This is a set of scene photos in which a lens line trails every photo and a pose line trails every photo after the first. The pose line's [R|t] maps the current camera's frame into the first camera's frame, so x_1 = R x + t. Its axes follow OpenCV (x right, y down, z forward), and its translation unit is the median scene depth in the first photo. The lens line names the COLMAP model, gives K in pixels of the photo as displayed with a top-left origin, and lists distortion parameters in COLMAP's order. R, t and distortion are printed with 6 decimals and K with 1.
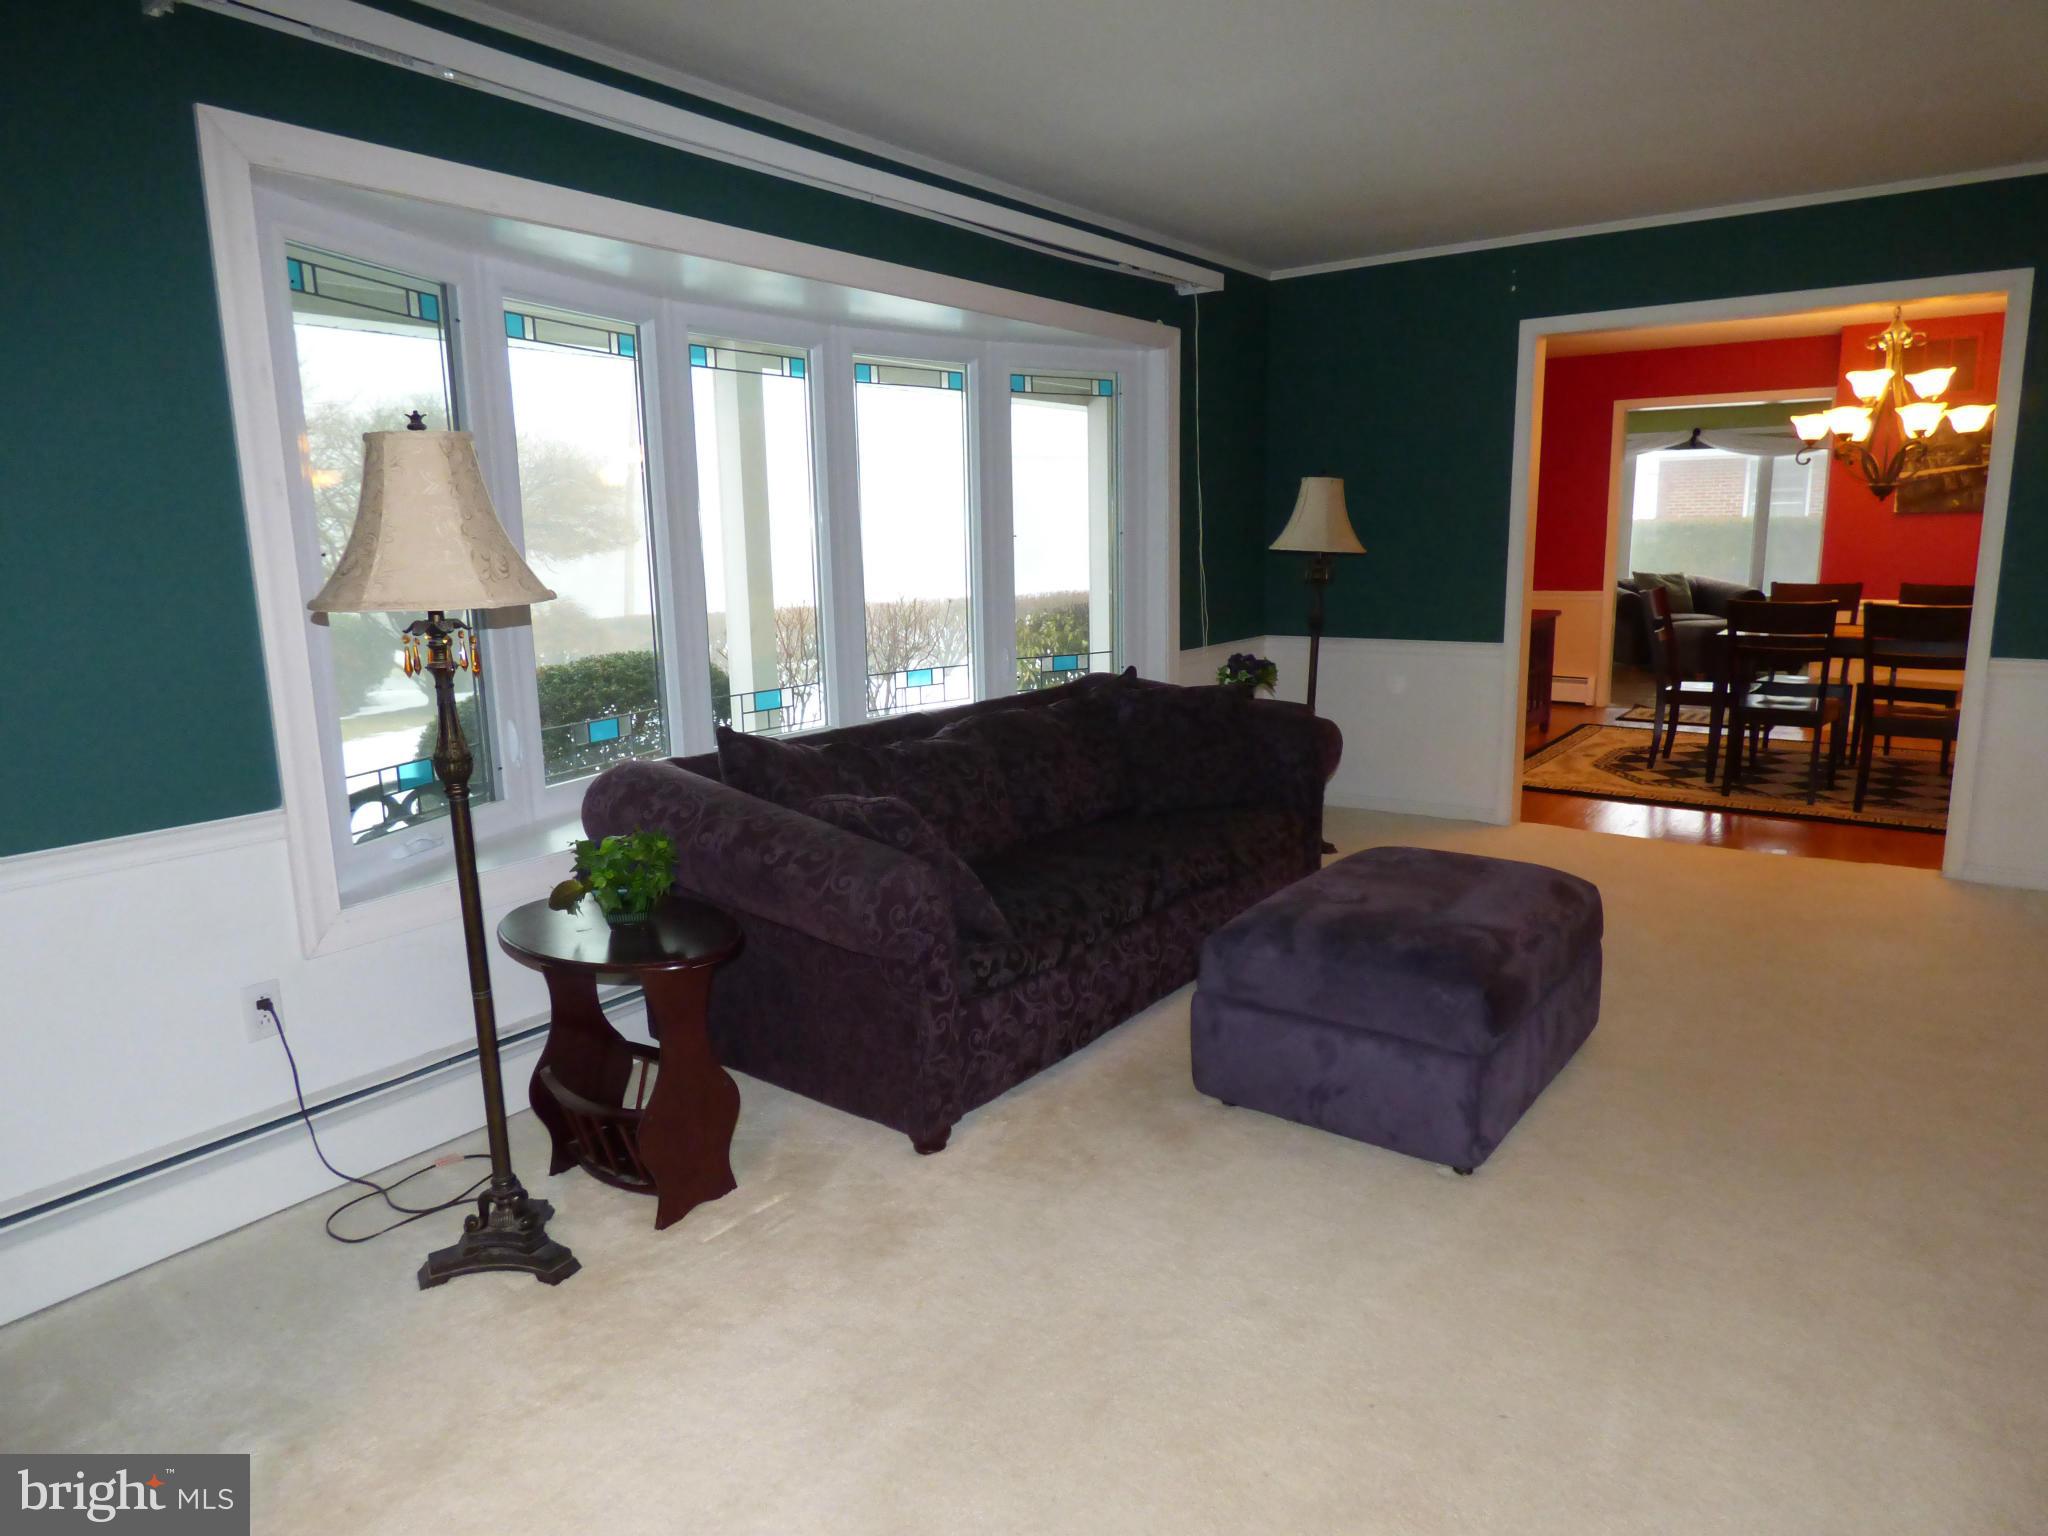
lens RADIAL K [[1244.4, 0, 1020.7], [0, 1244.4, 757.3], [0, 0, 1]] dist [-0.031698, -0.001704]
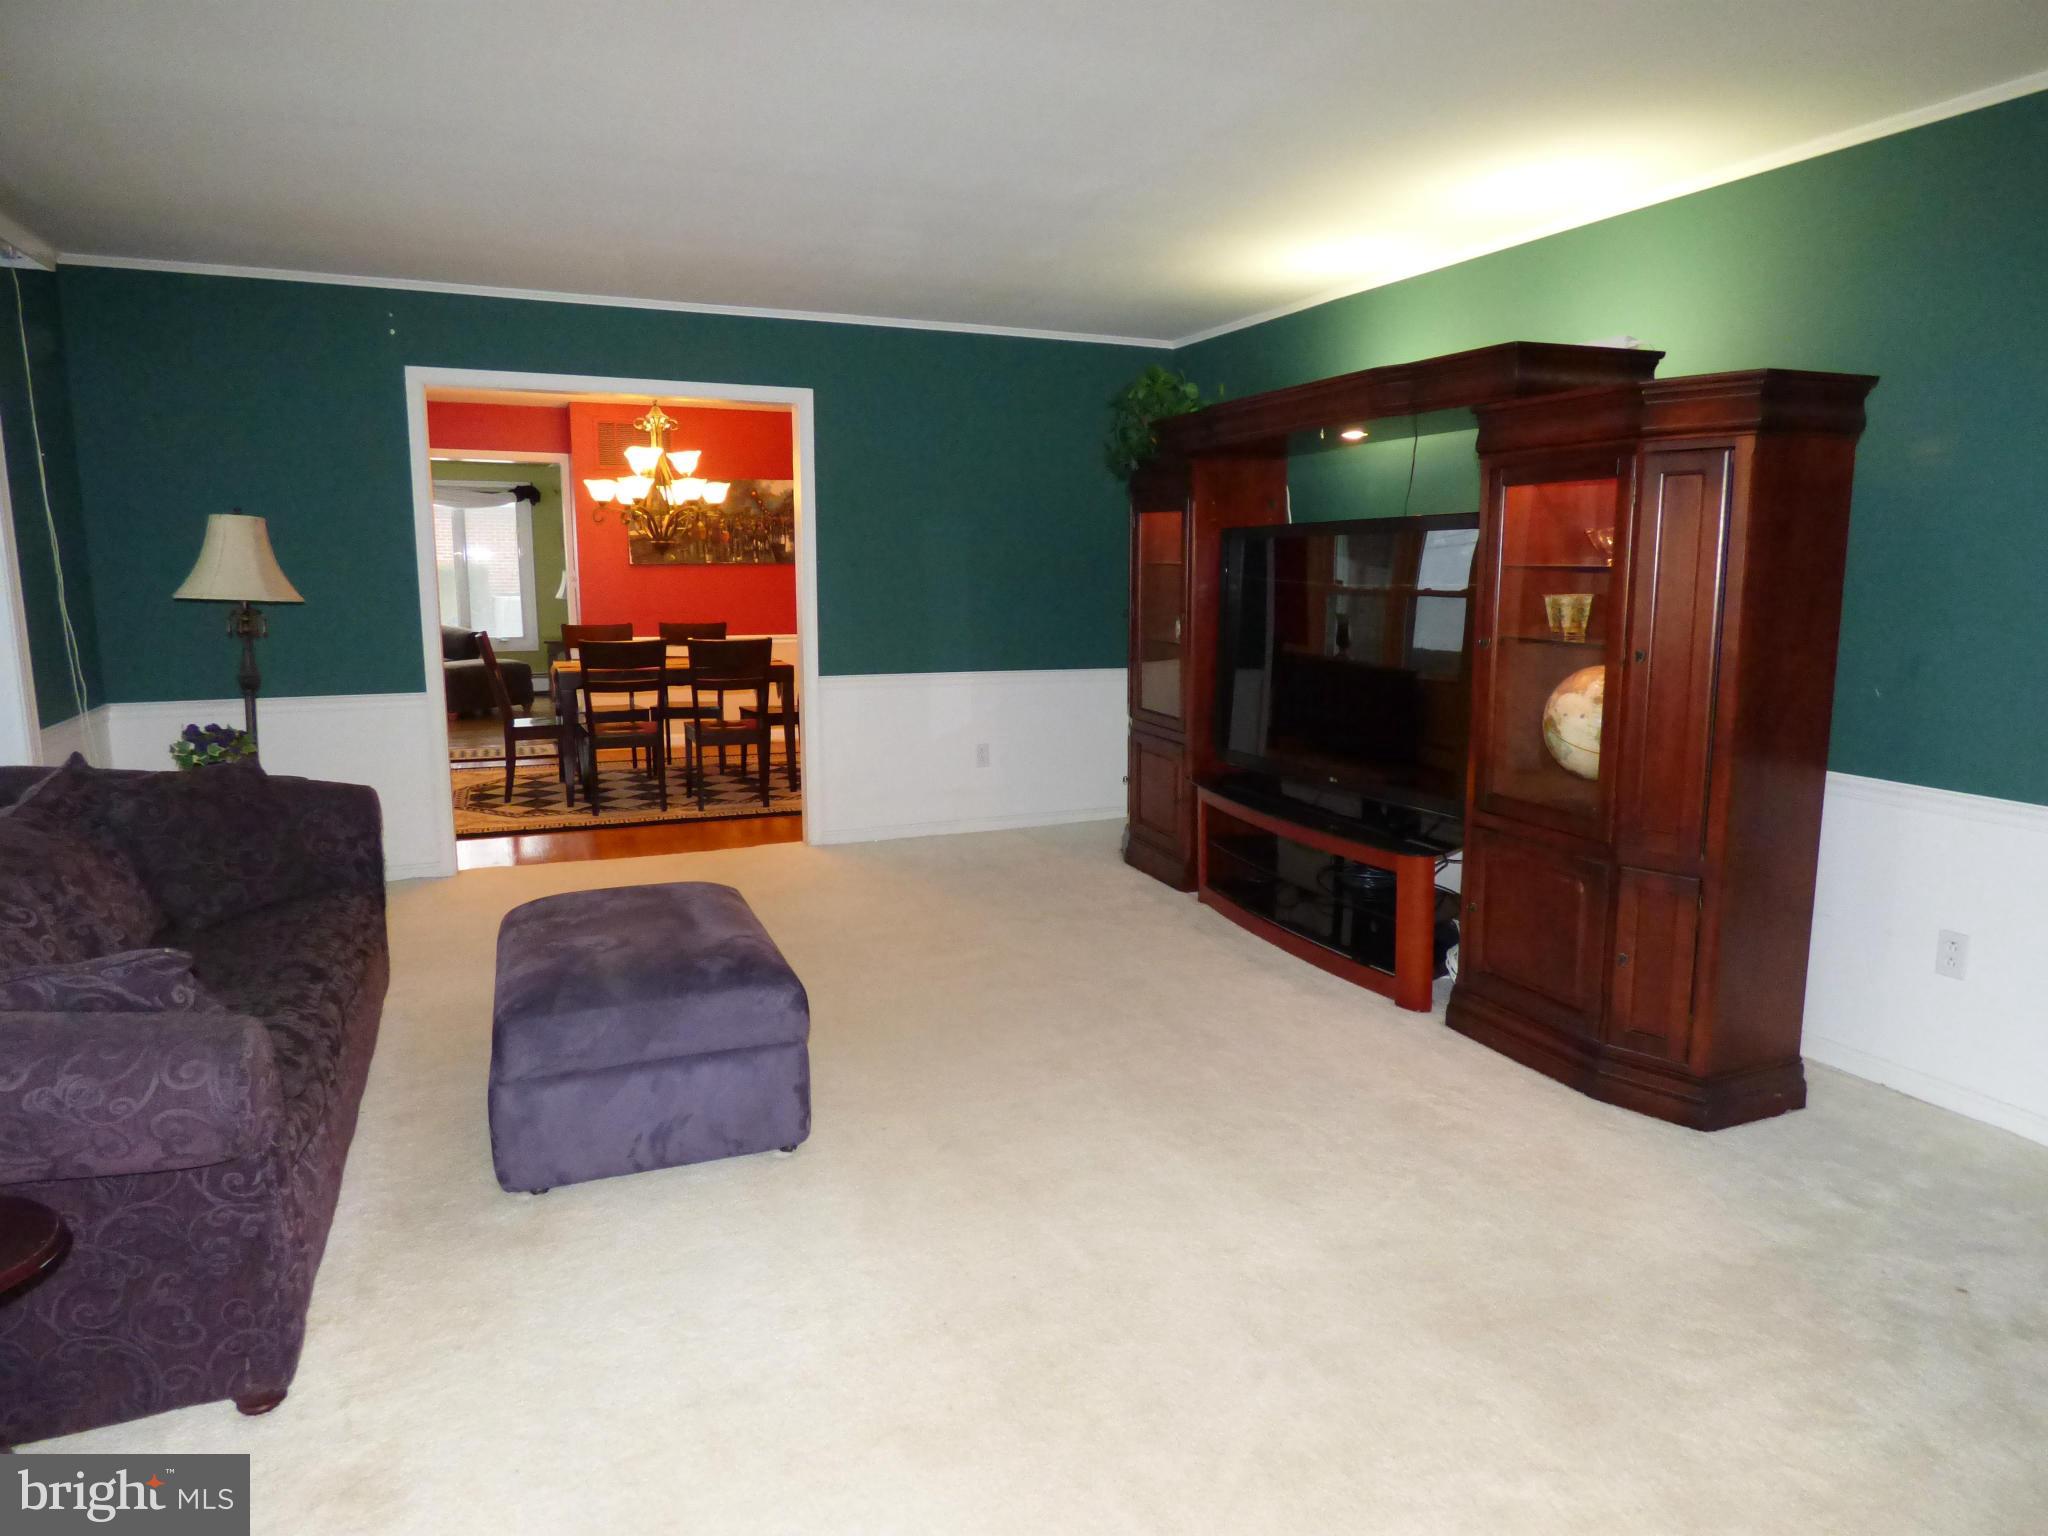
lens RADIAL K [[1244.4, 0, 1028.5], [0, 1244.4, 777.1], [0, 0, 1]] dist [-0.031698, -0.001704]
pose [[0.487818, -0.120582, 0.864577, -0.215352], [0.135911, 0.988827, 0.061227, -0.019159], [-0.862301, 0.087639, 0.498756, 0.097417]]
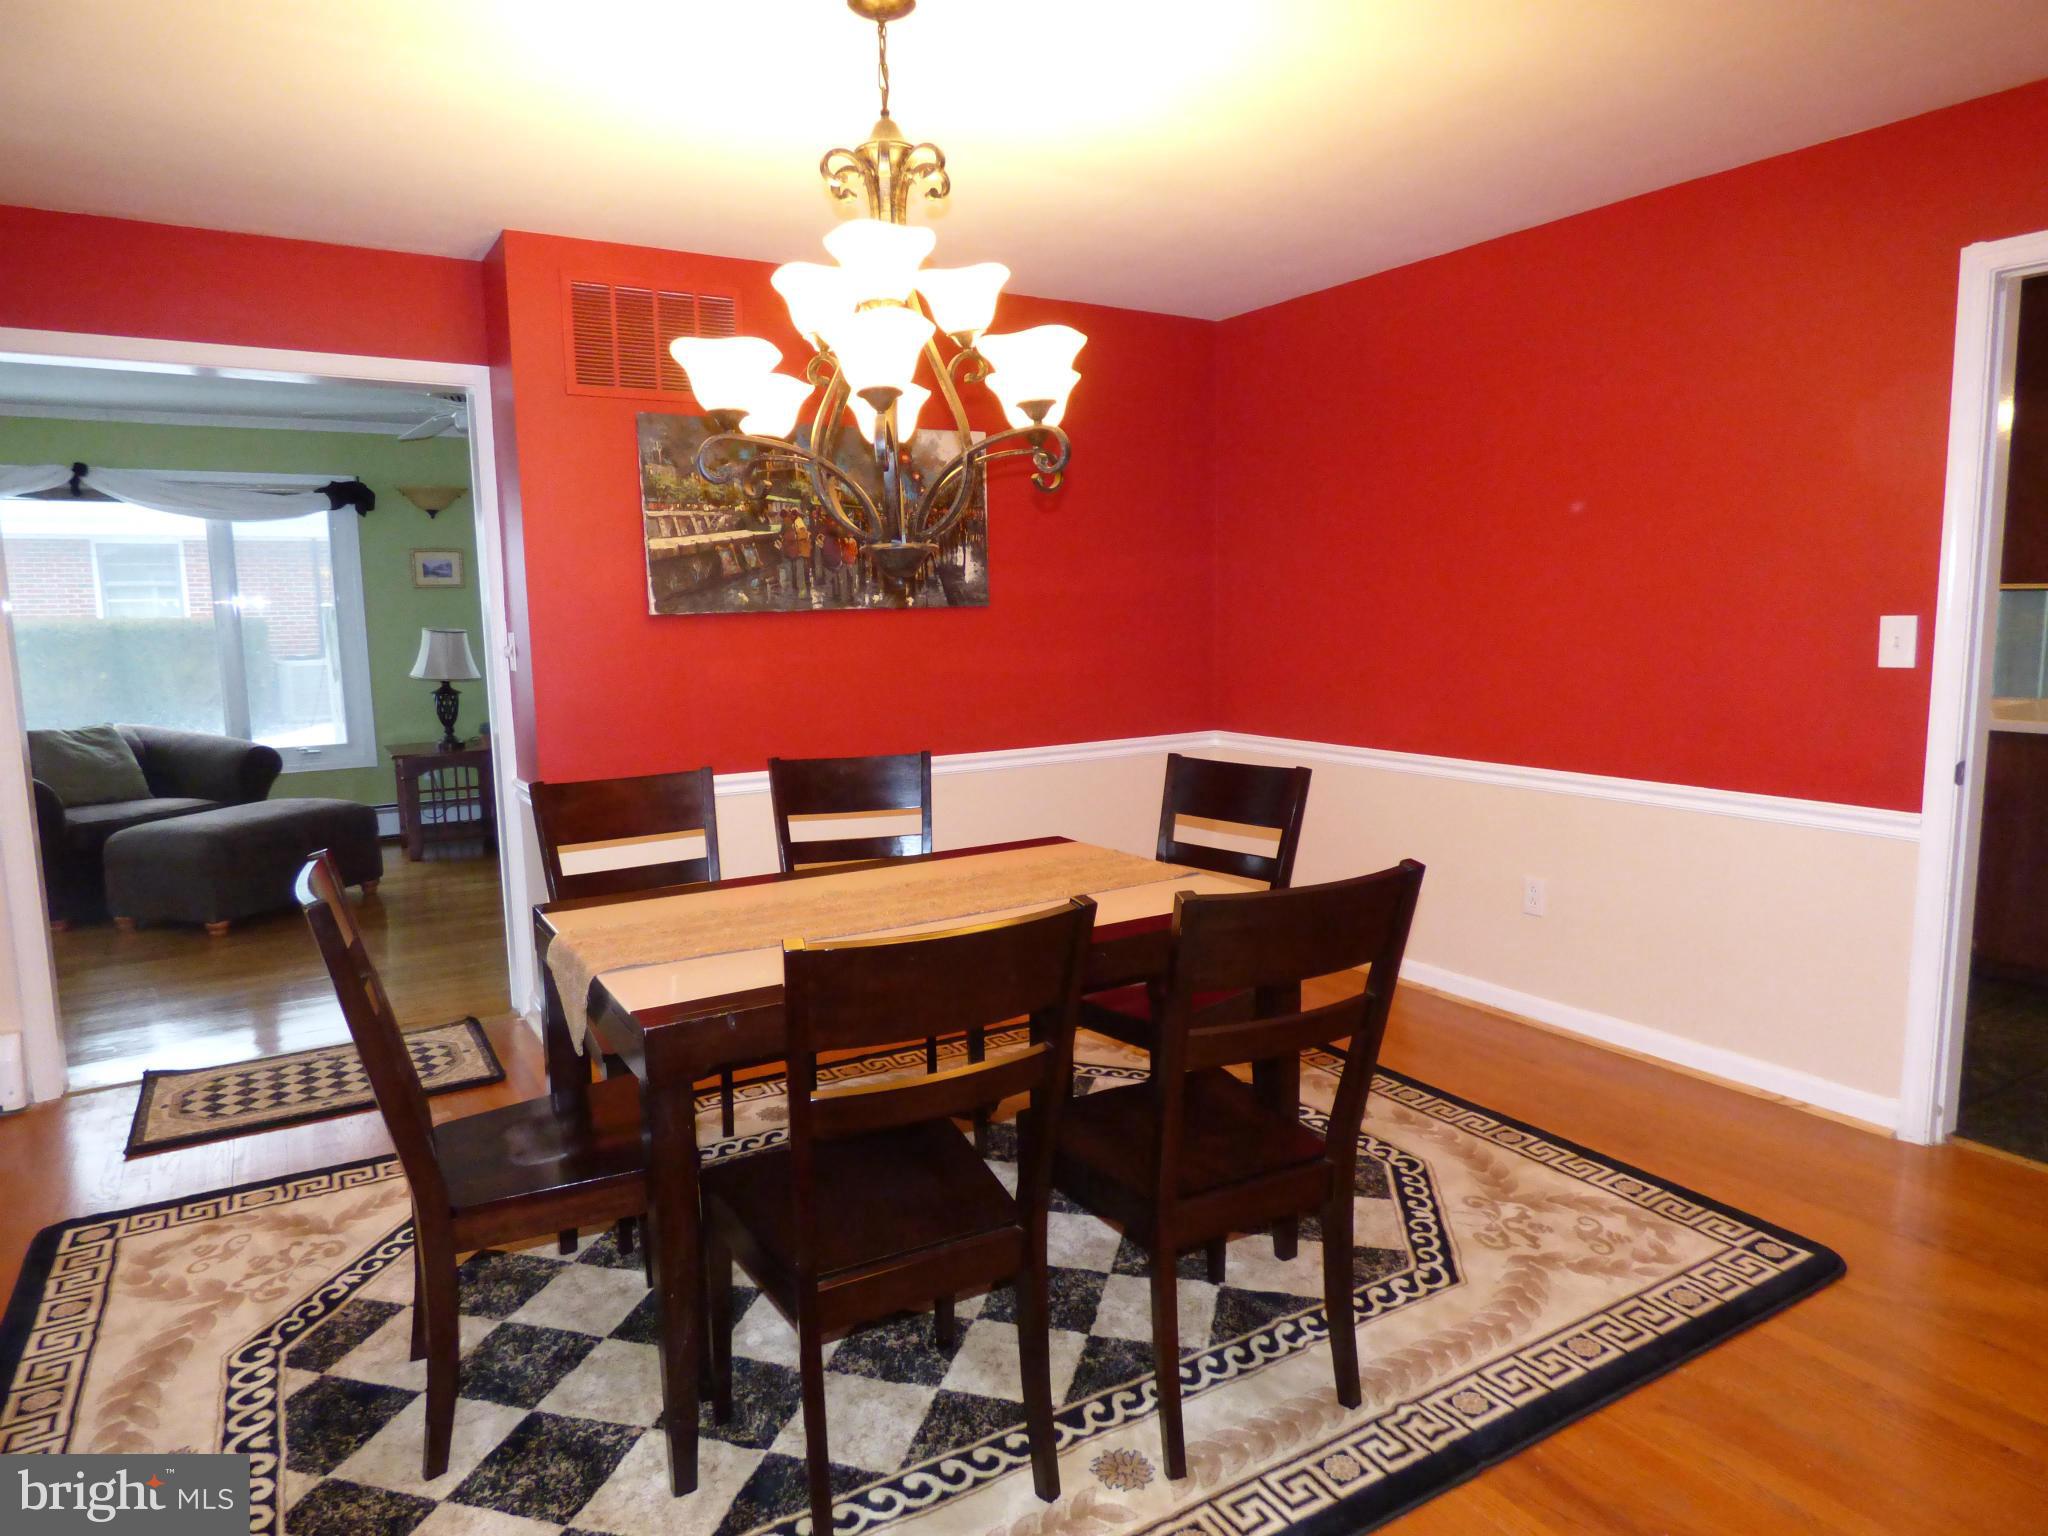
lens RADIAL K [[1244.4, 0, 1027.4], [0, 1244.4, 762.0], [0, 0, 1]] dist [-0.031698, -0.001704]
pose [[0.353375, -0.103102, 0.929783, 0.353002], [0.170865, 0.984302, 0.044208, -0.172083], [-0.919745, 0.143245, 0.365445, 0.854048]]
